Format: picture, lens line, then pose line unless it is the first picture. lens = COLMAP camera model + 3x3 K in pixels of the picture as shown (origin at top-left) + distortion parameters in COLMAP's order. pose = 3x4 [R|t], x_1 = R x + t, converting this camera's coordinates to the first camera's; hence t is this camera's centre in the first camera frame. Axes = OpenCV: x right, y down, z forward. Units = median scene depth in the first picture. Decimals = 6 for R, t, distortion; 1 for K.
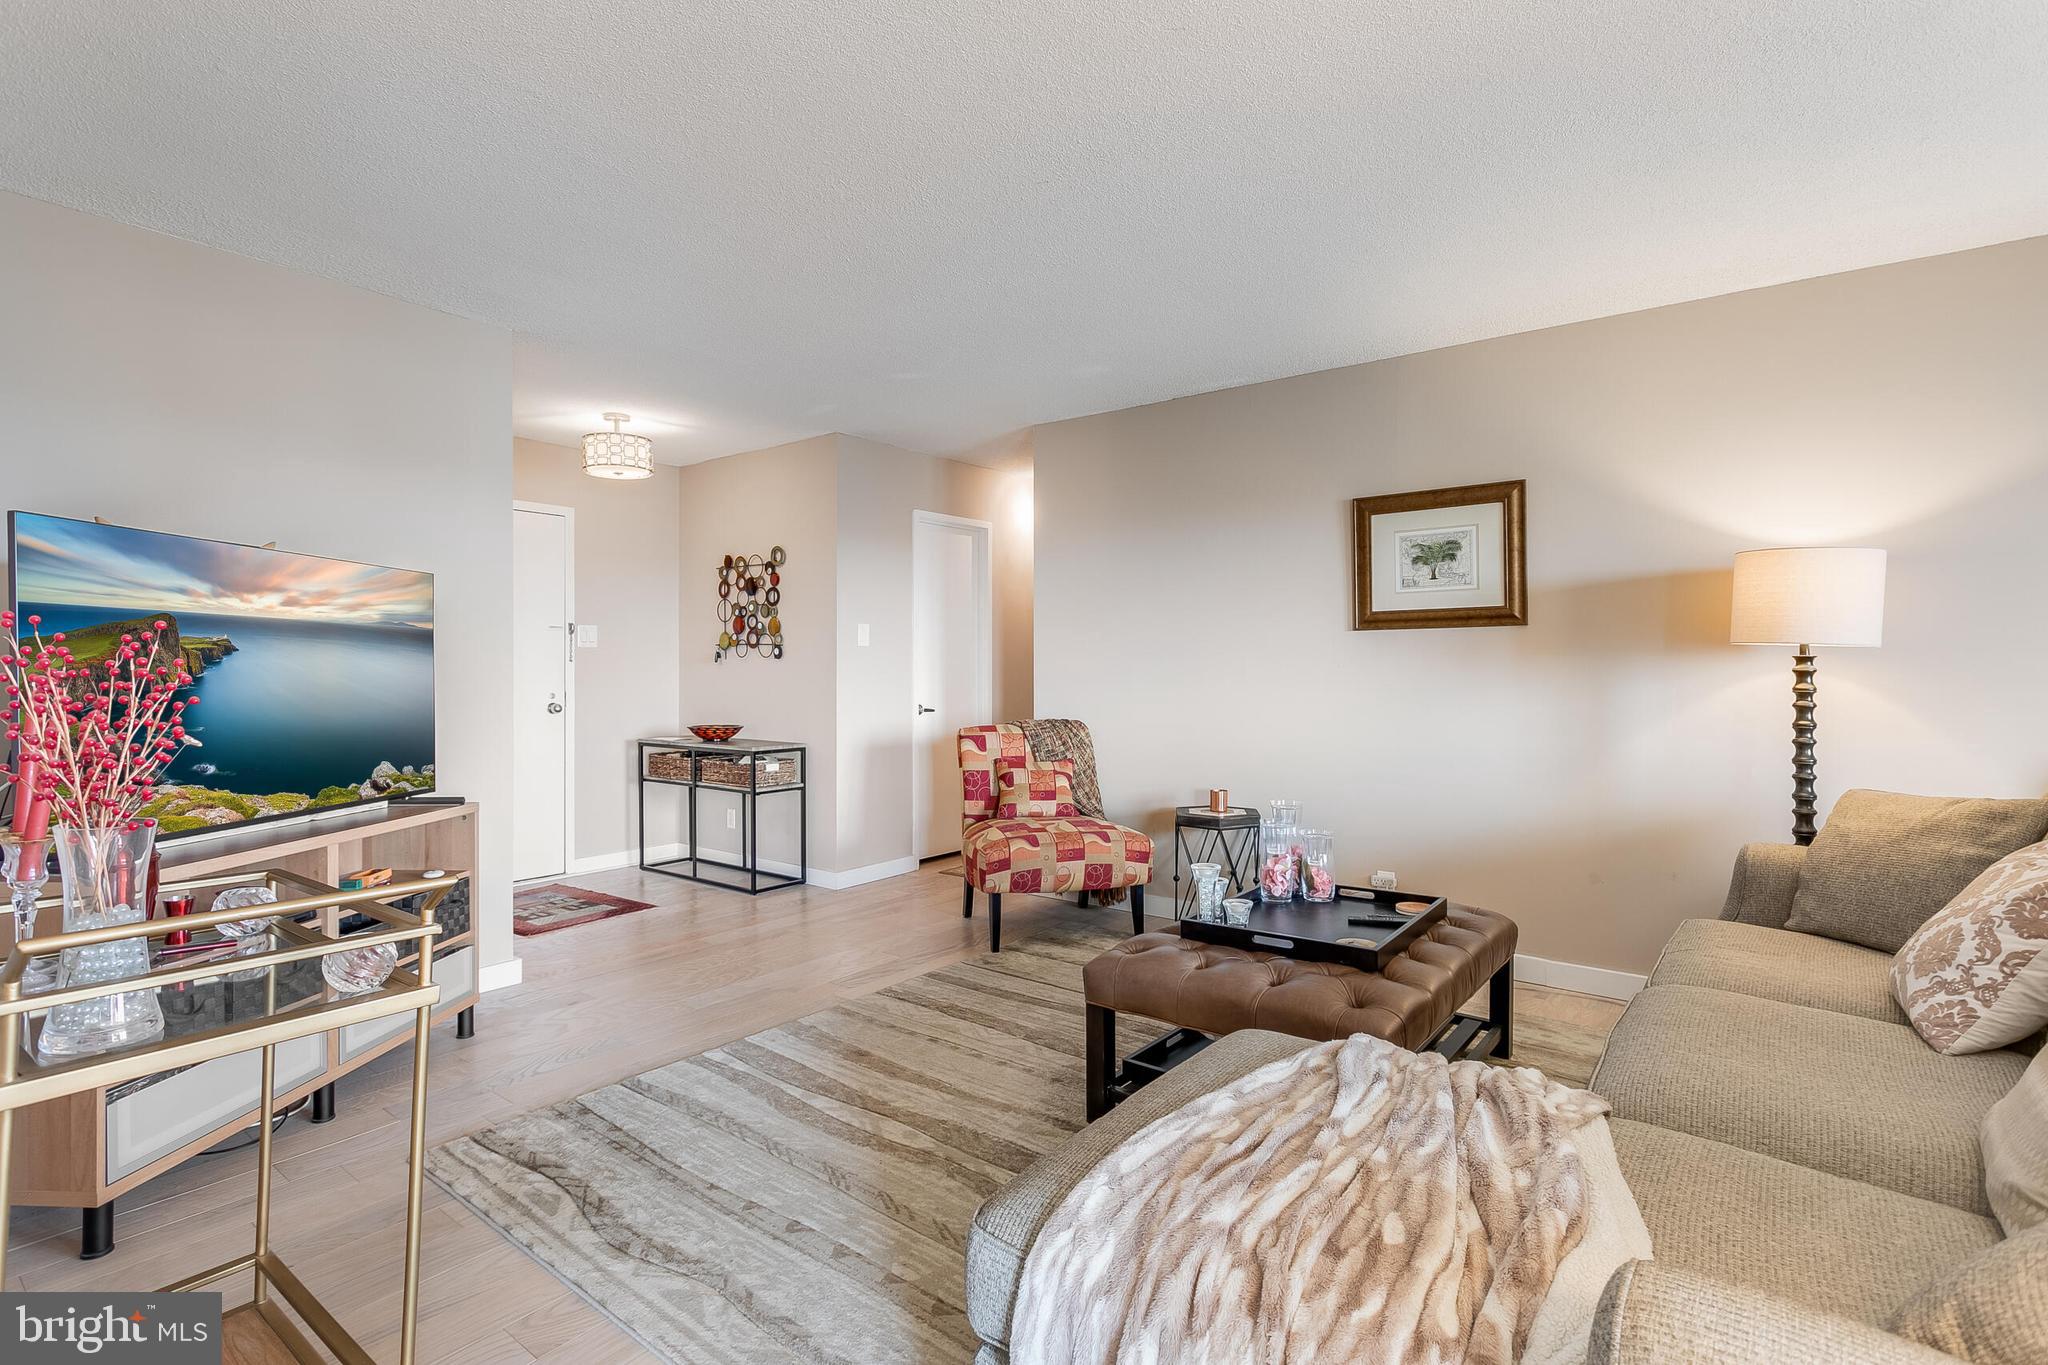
lens RADIAL K [[974.3, 0, 1031.8], [0, 974.3, 670.1], [0, 0, 1]] dist [-0.001171, 0.000517]
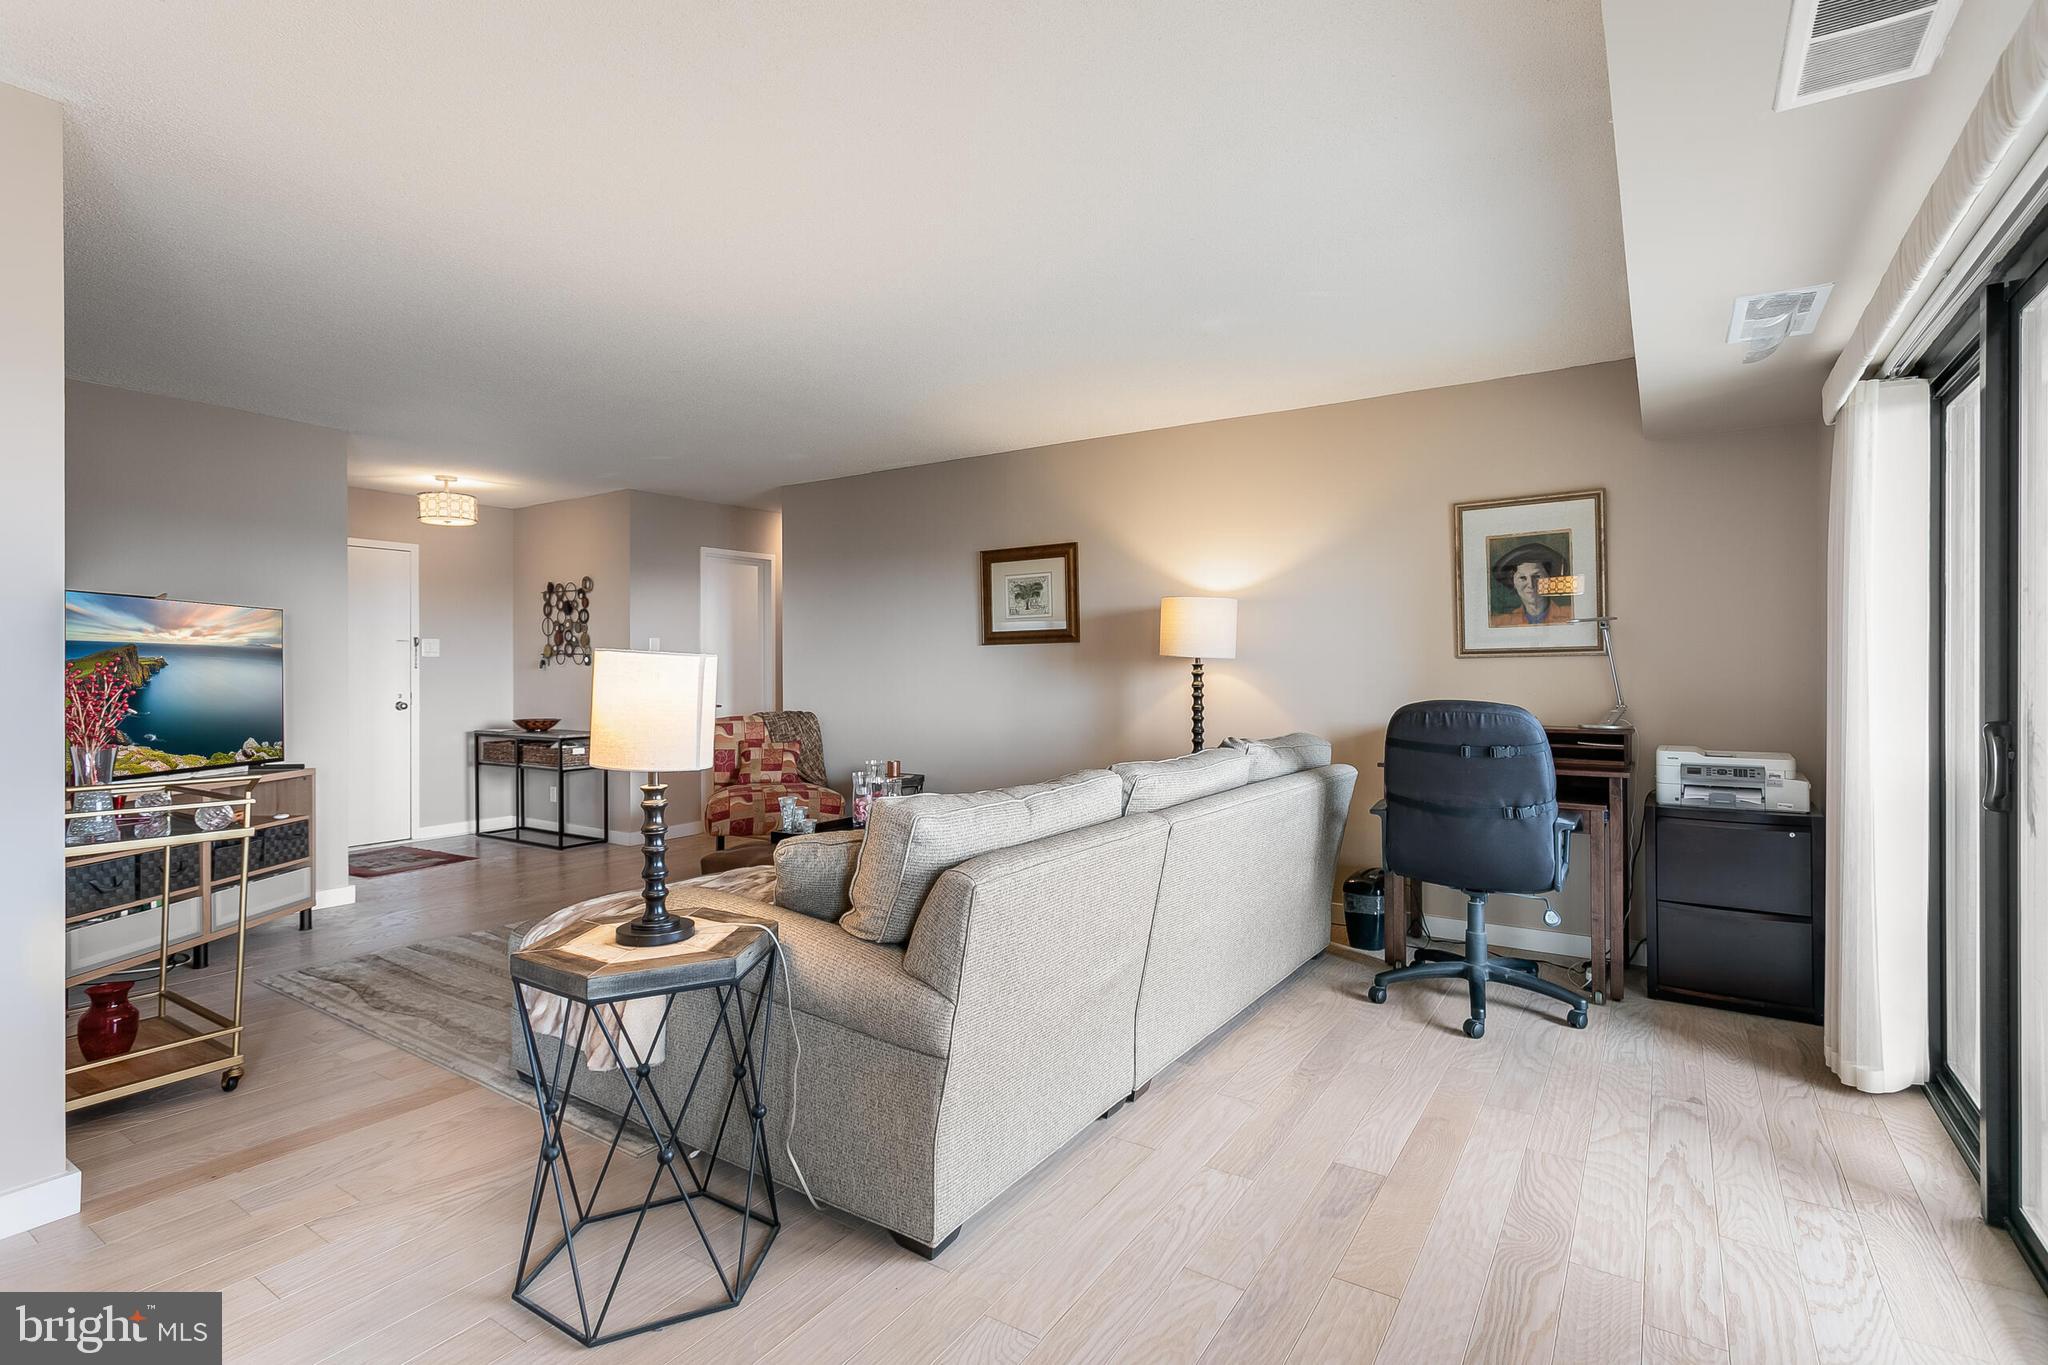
lens RADIAL K [[978.4, 0, 1037.2], [0, 978.4, 668.0], [0, 0, 1]] dist [0.001493, 0.000004]
pose [[0.997424, -0.003607, 0.071644, 0.277010], [0.003859, 0.999987, -0.003381, -0.002354], [-0.071631, 0.003649, 0.997425, -0.368099]]
